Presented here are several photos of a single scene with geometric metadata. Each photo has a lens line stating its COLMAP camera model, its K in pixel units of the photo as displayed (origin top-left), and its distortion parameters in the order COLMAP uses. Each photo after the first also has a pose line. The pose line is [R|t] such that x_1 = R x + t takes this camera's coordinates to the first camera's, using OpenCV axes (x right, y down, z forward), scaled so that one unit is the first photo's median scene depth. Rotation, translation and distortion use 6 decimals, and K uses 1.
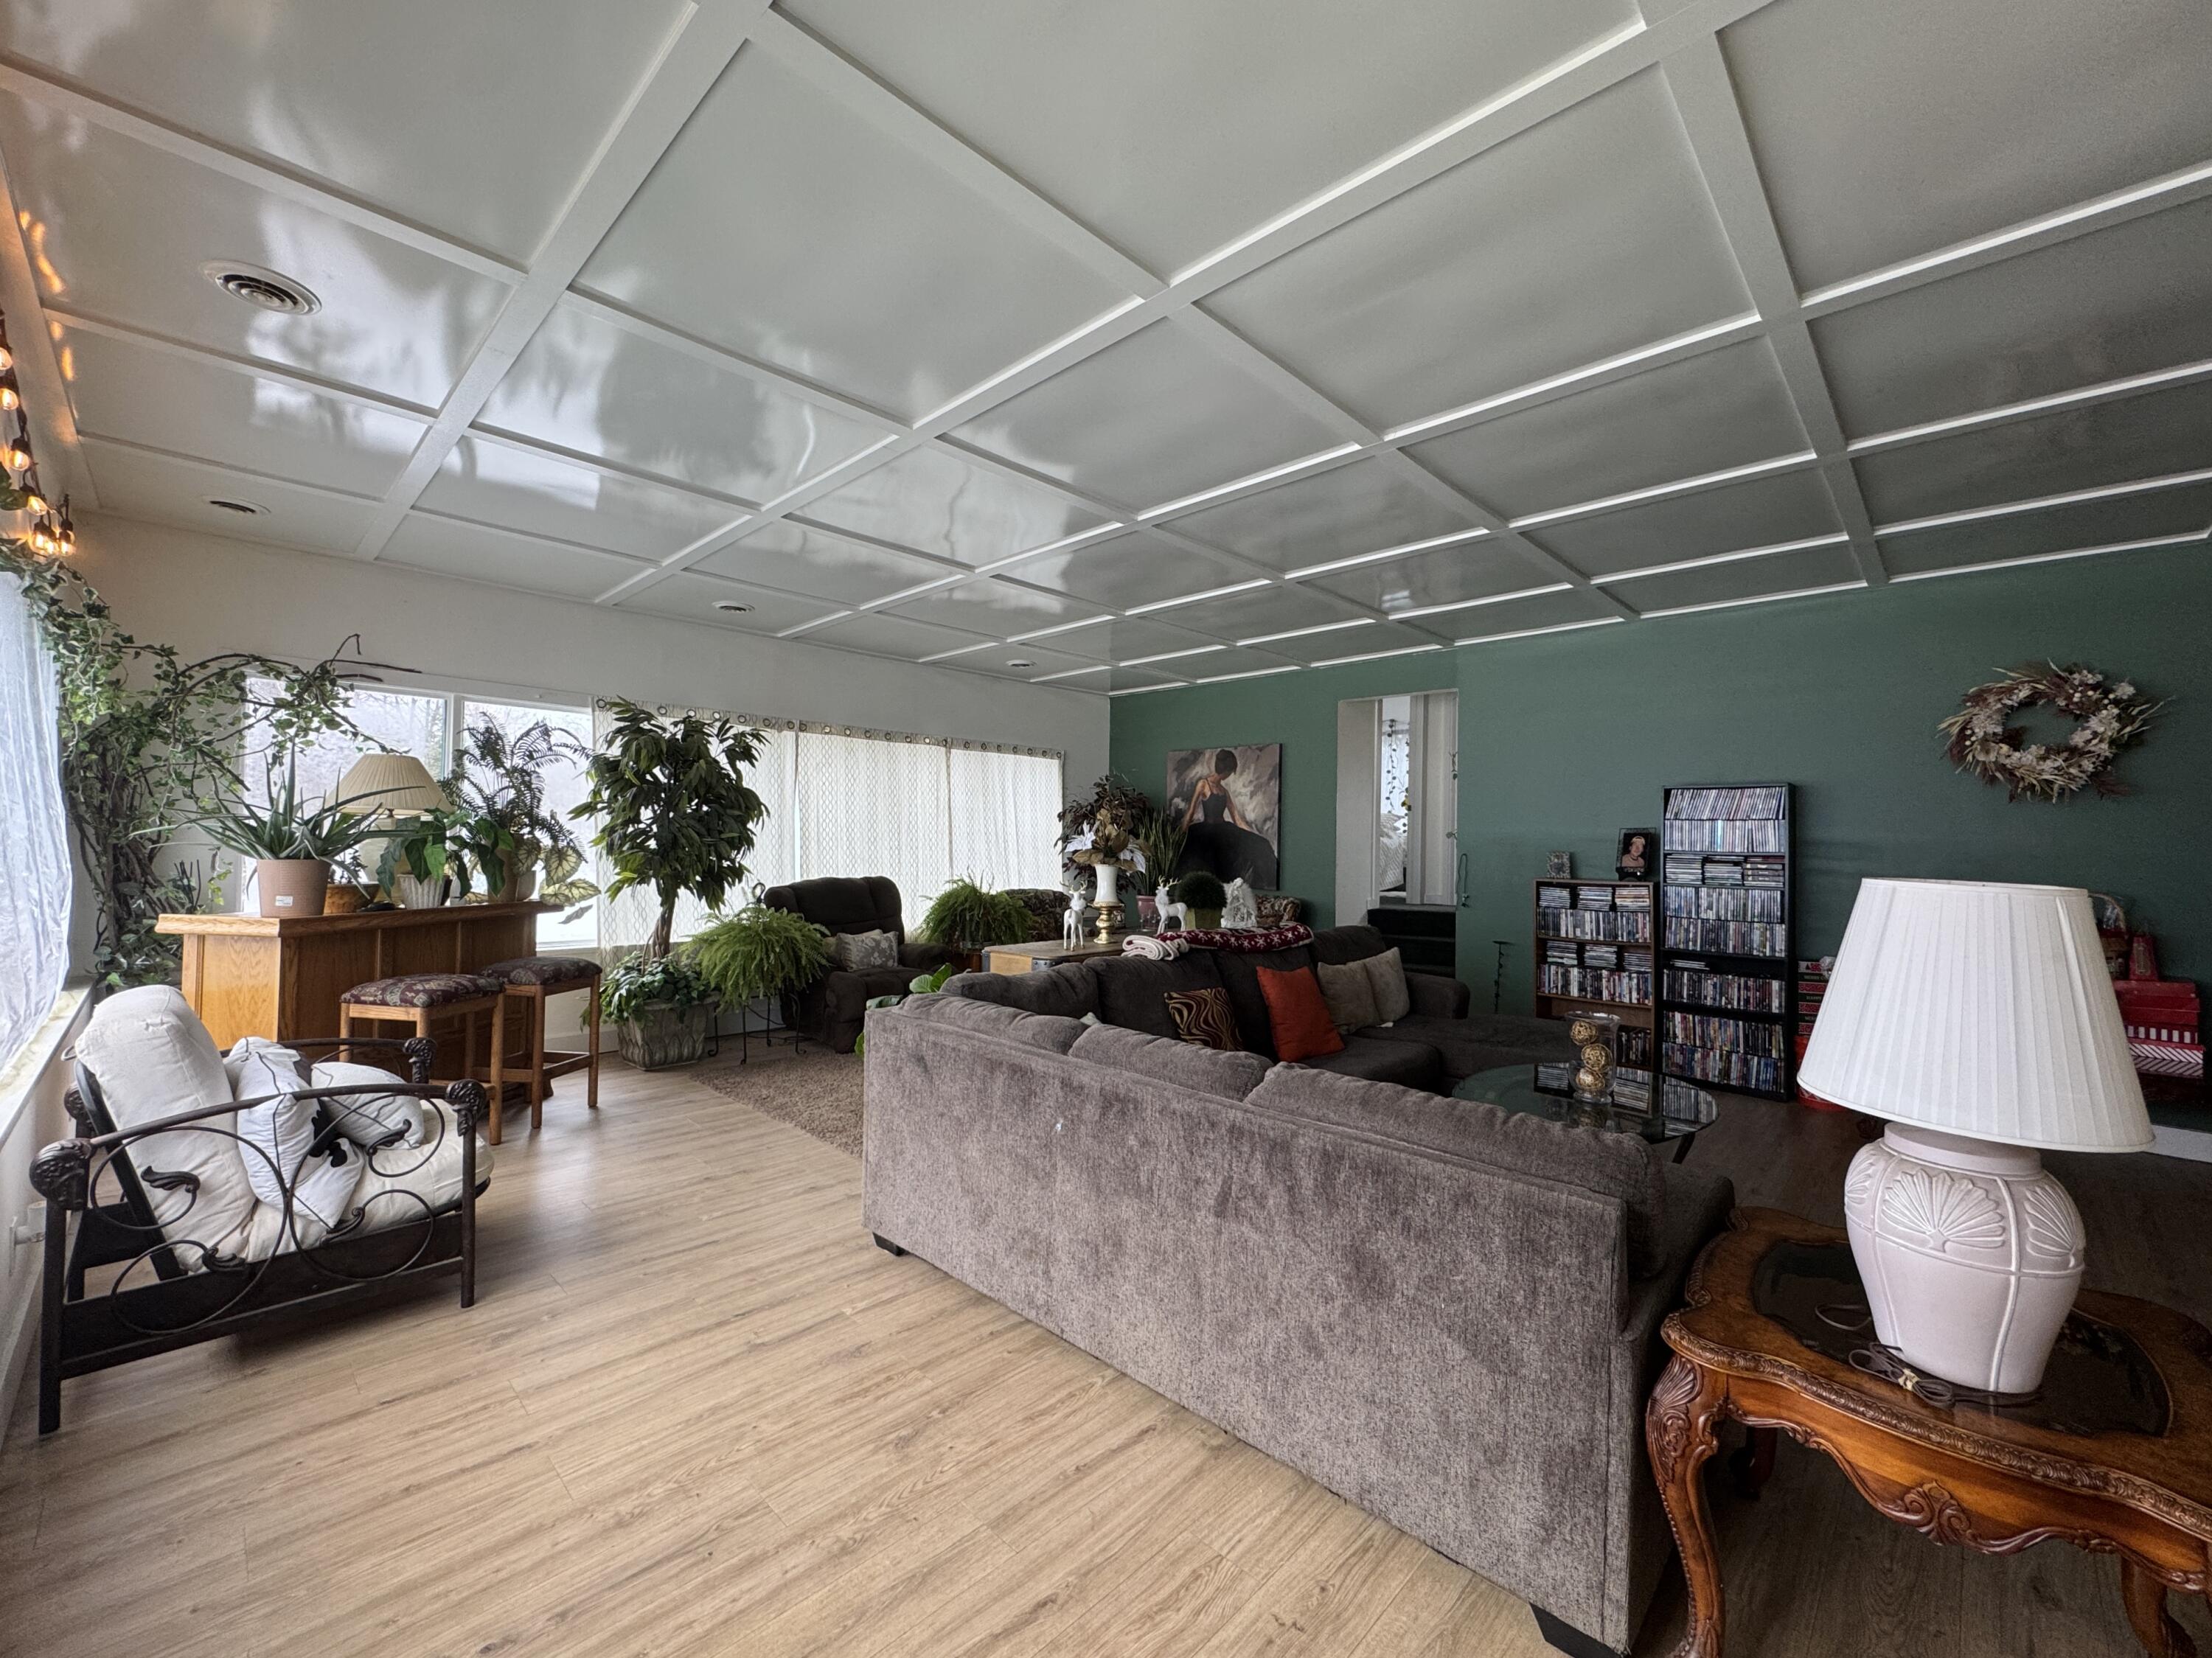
lens RADIAL K [[898.3, 0, 1099.0], [0, 898.3, 828.7], [0, 0, 1]] dist [-0.003130, -0.000435]
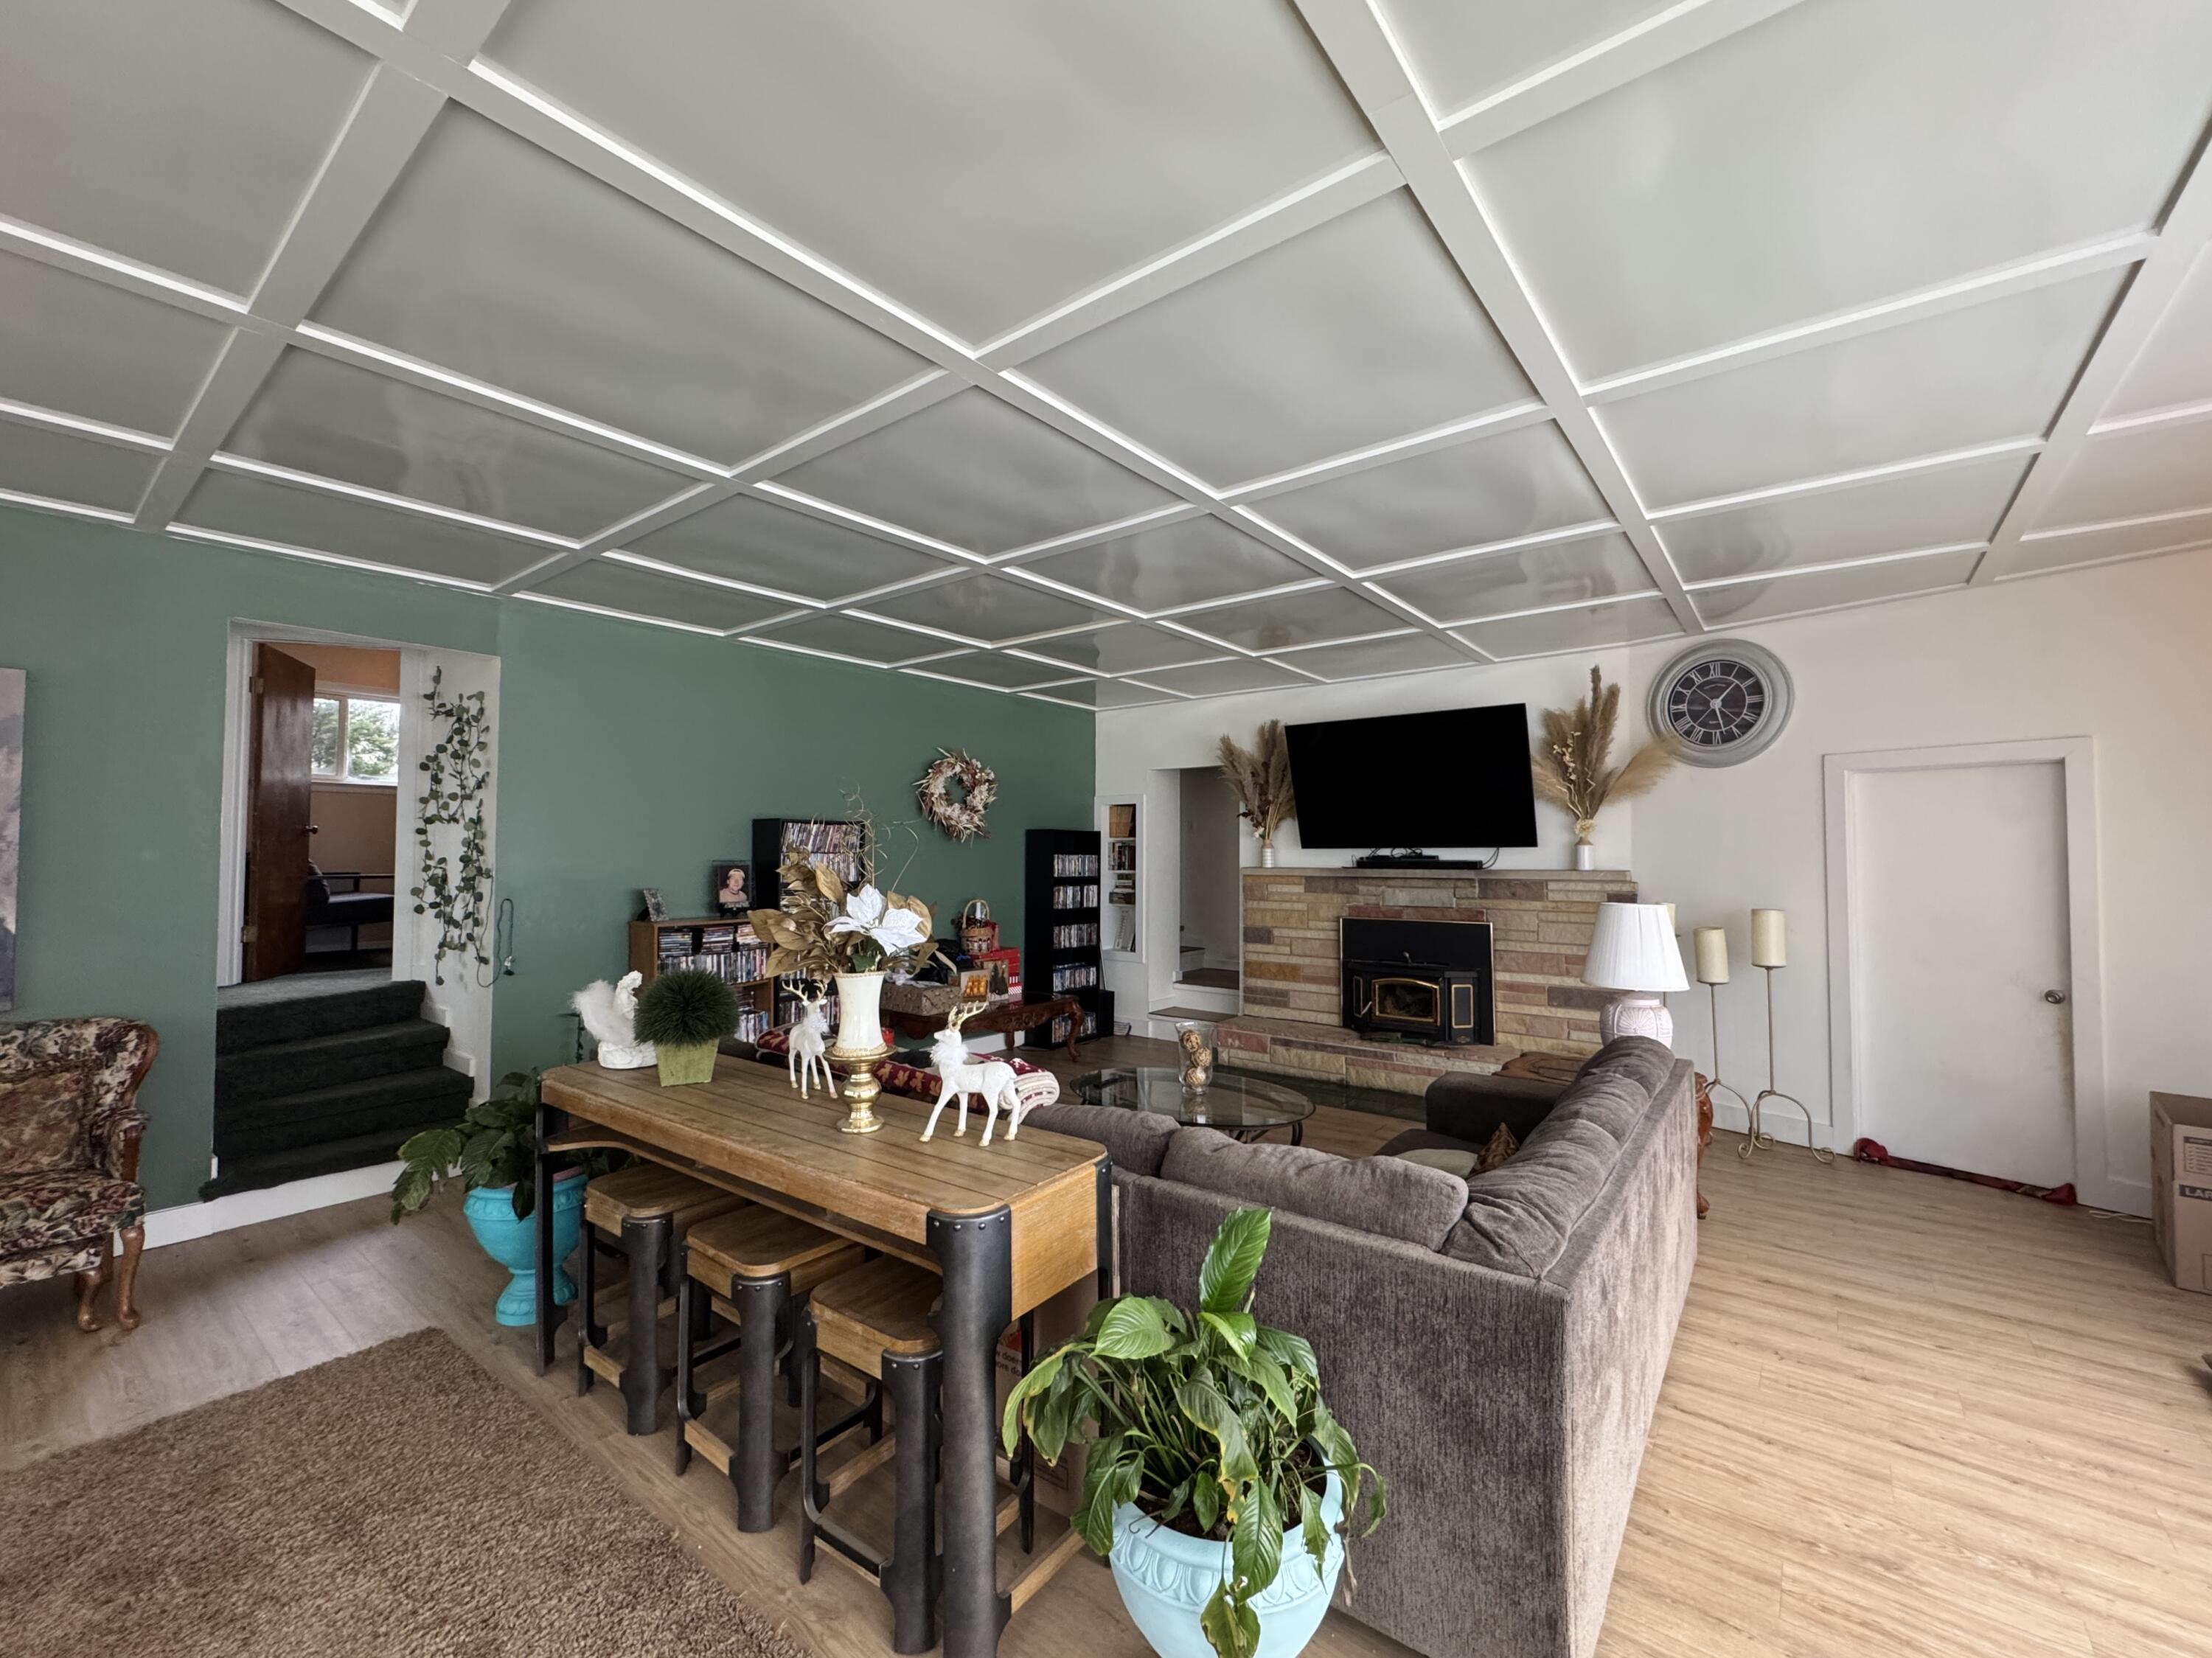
lens RADIAL K [[907.2, 0, 1116.4], [0, 907.2, 828.5], [0, 0, 1]] dist [-0.002825, 0.000041]
pose [[-0.116283, 0.010926, 0.993156, -0.395734], [-0.012173, 0.999849, -0.012425, -0.027355], [-0.993141, -0.013535, -0.116133, 0.706439]]
